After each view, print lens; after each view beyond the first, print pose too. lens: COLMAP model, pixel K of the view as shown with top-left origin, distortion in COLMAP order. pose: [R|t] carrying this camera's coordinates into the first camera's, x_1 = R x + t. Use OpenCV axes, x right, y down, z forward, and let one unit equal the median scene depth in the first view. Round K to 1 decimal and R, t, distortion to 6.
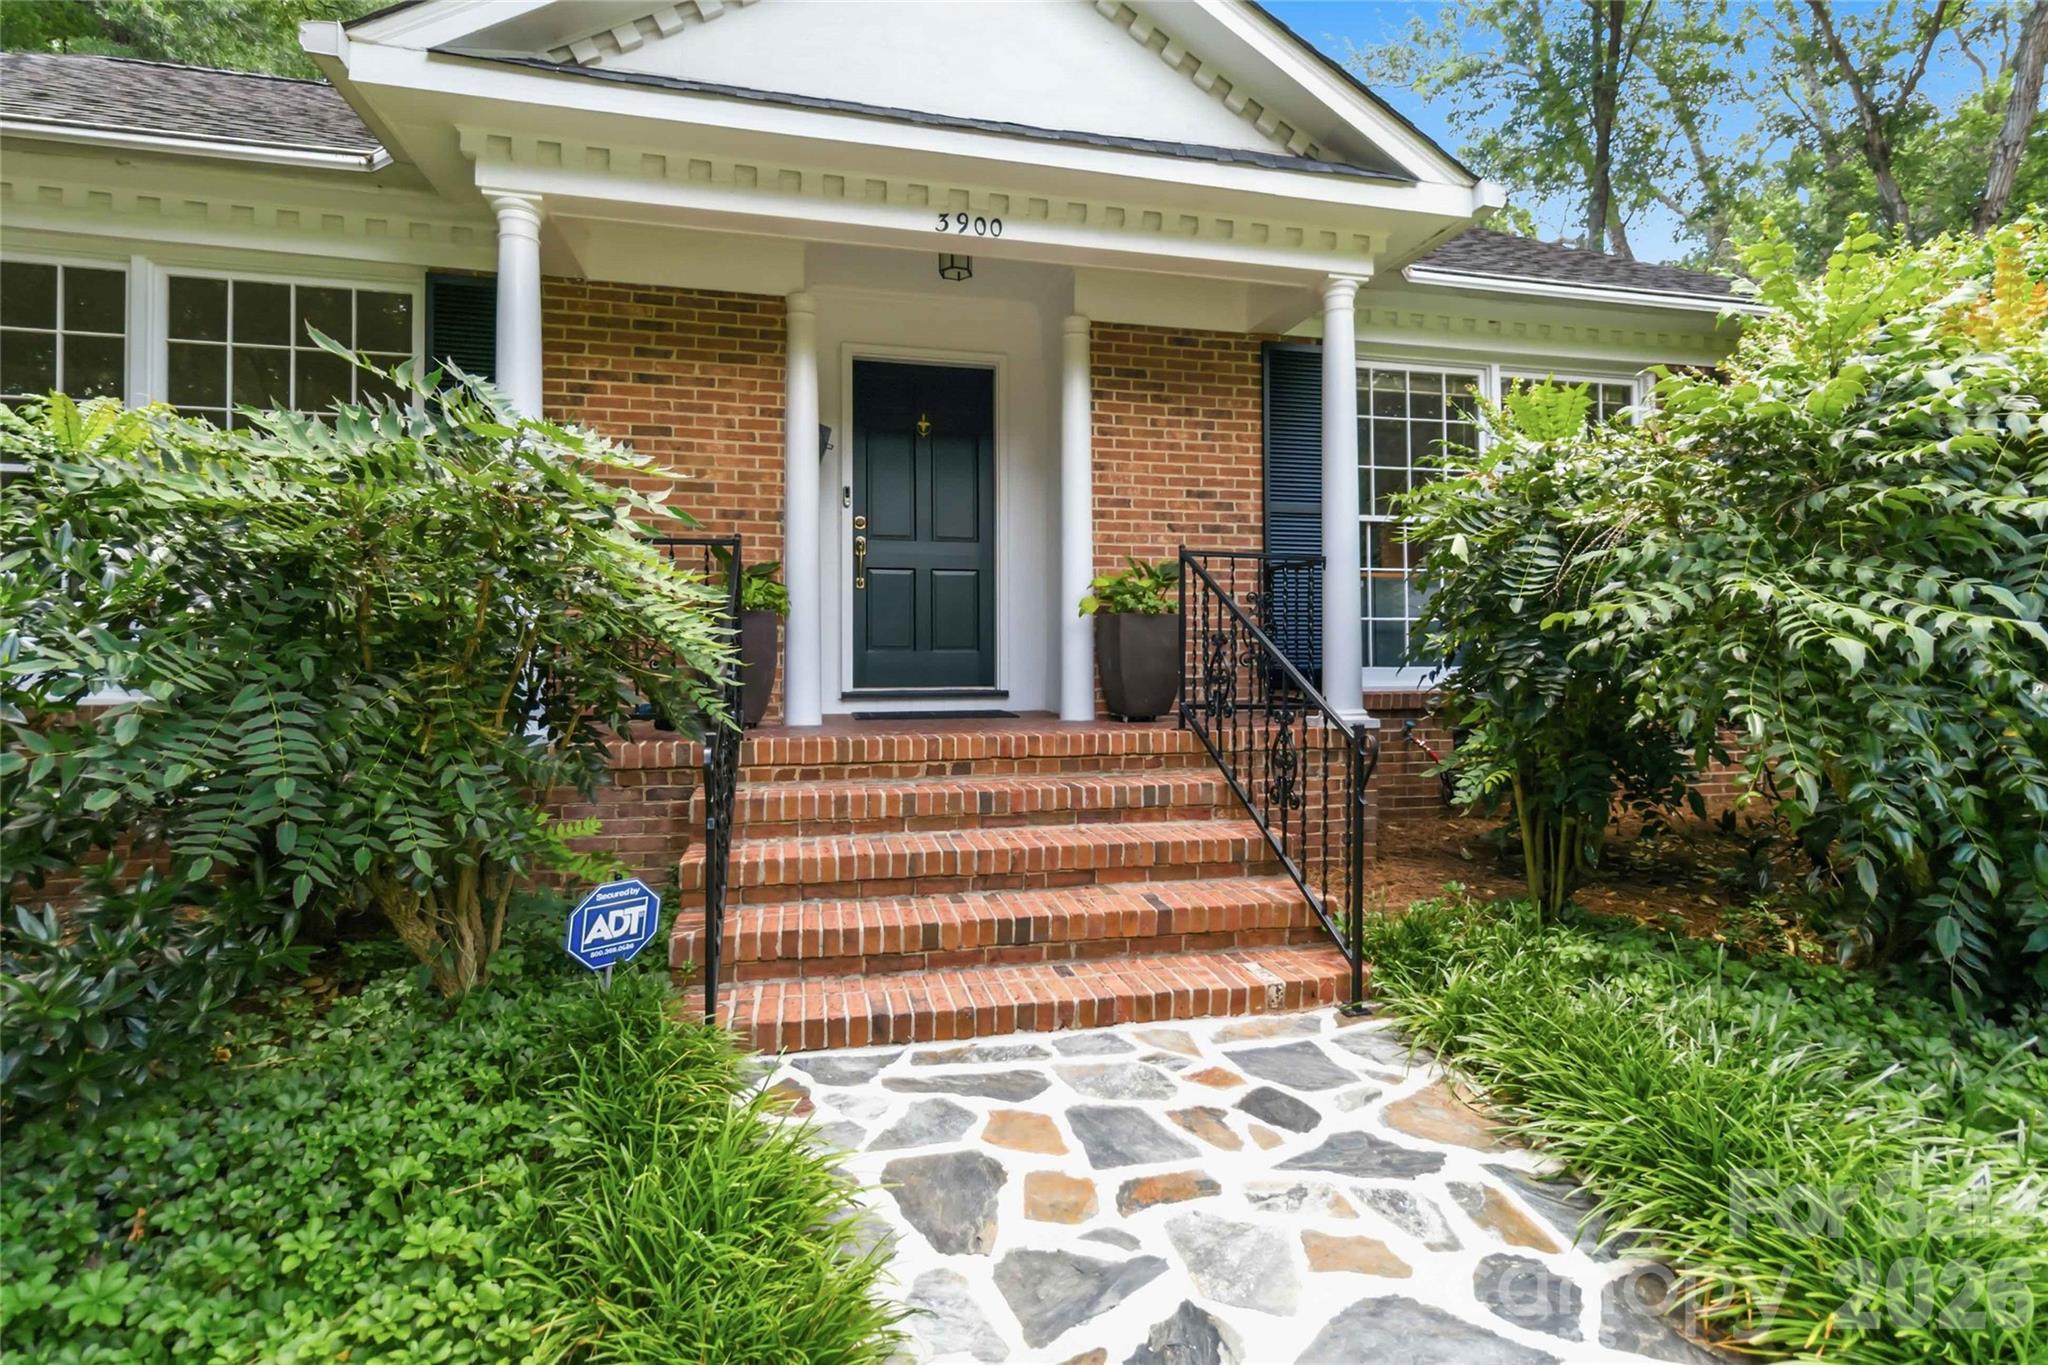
lens RADIAL K [[902.3, 0, 1057.1], [0, 902.3, 538.3], [0, 0, 1]] dist [-0.000700, -0.000194]
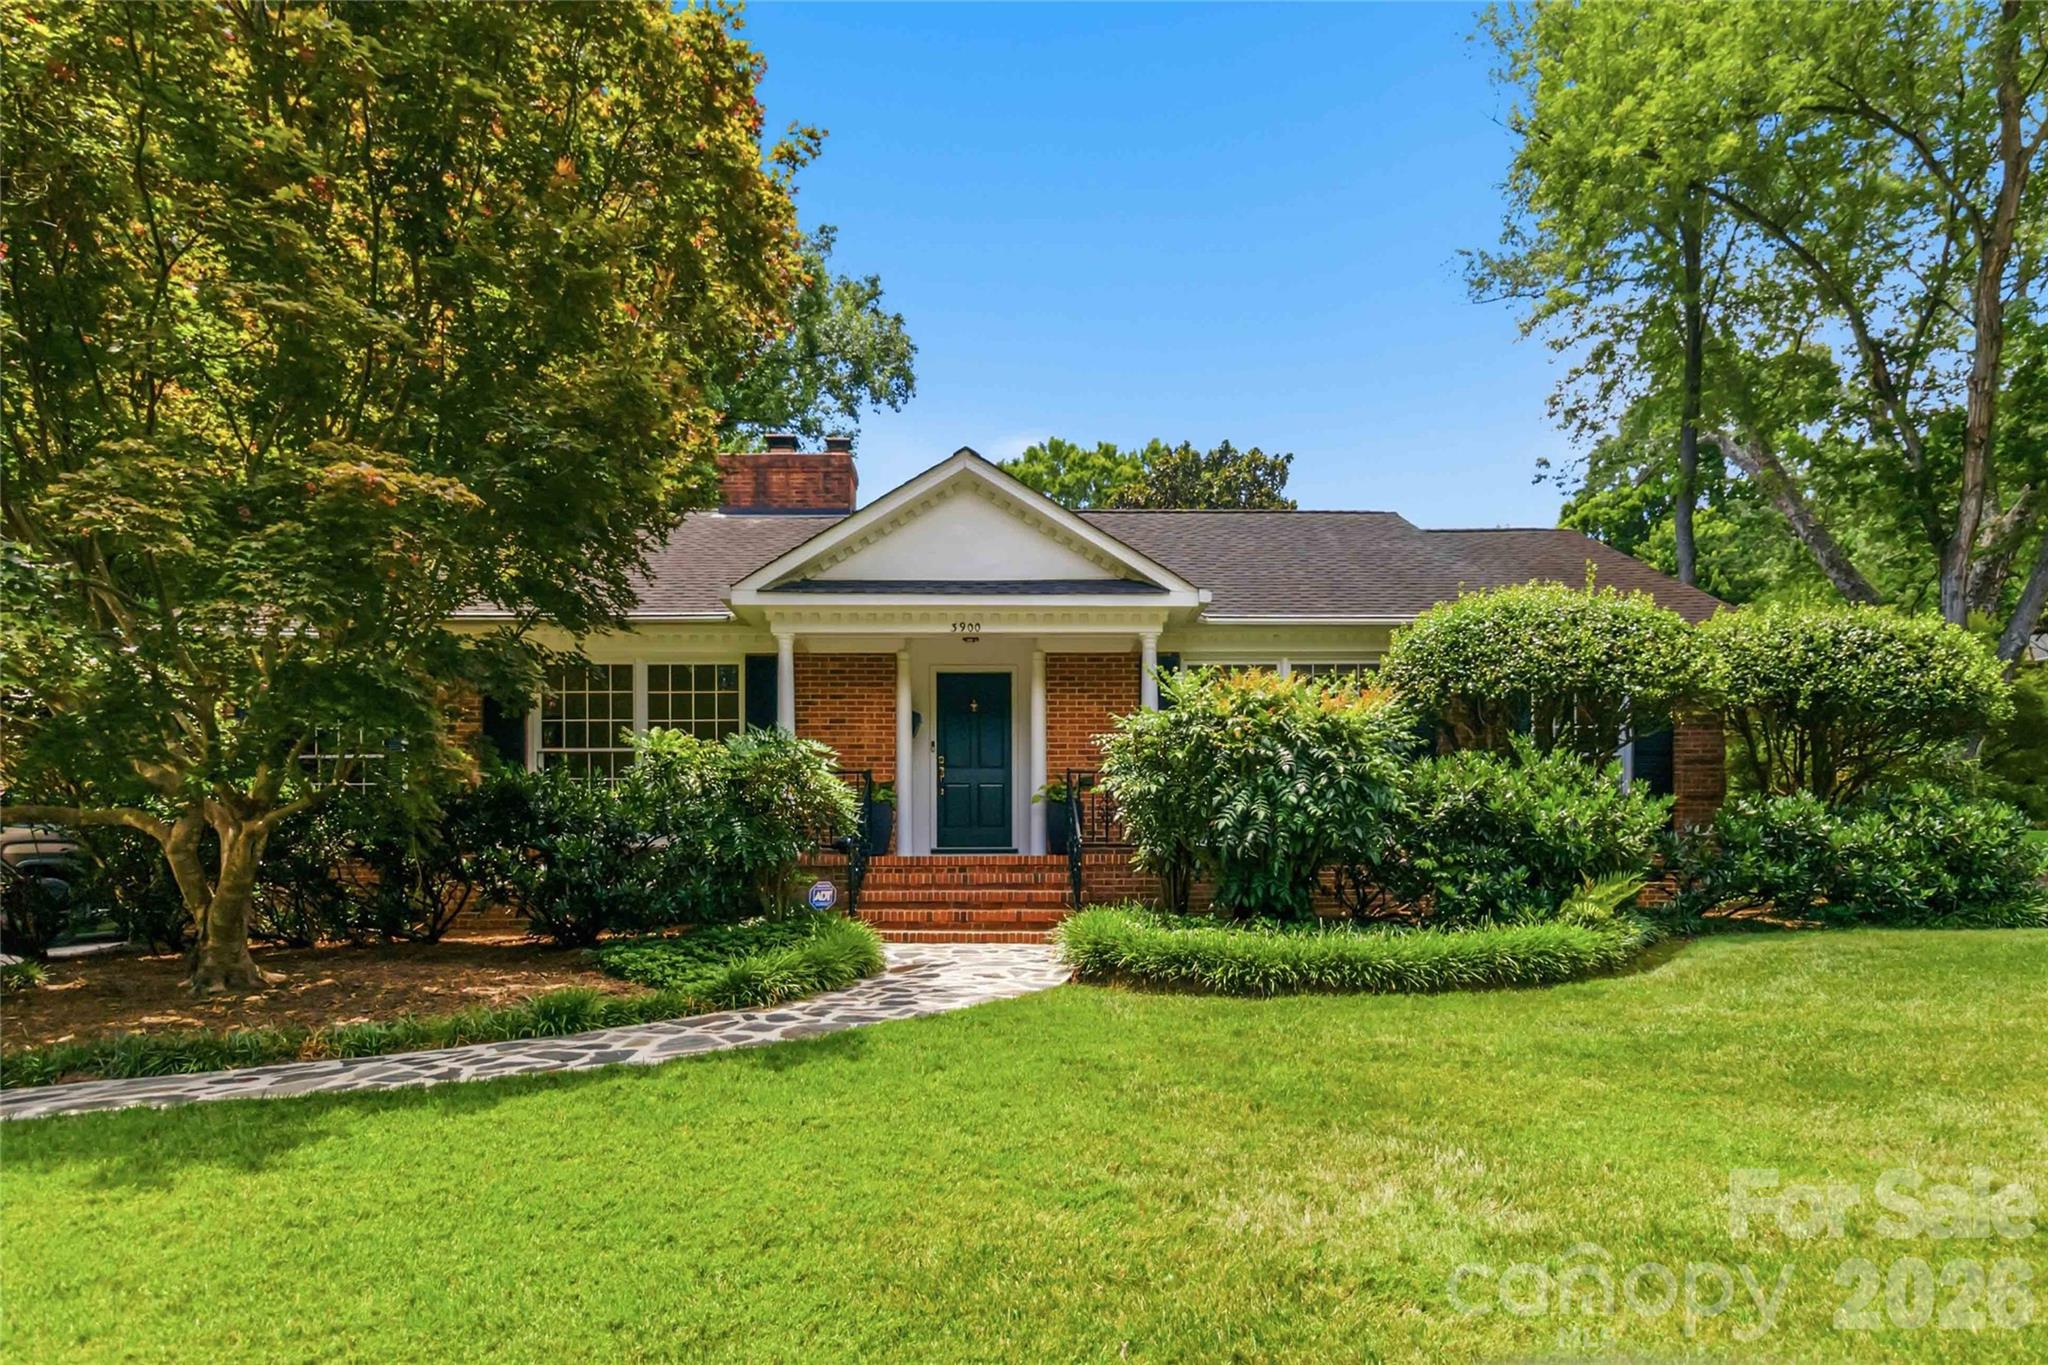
lens RADIAL K [[961.2, 0, 1025.4], [0, 961.2, 655.9], [0, 0, 1]] dist [0.000272, -0.000199]
pose [[0.968725, -0.055154, -0.241929, 0.544081], [0.028677, 0.993336, -0.111629, -0.004328], [0.246473, 0.101200, 0.963851, -1.106990]]
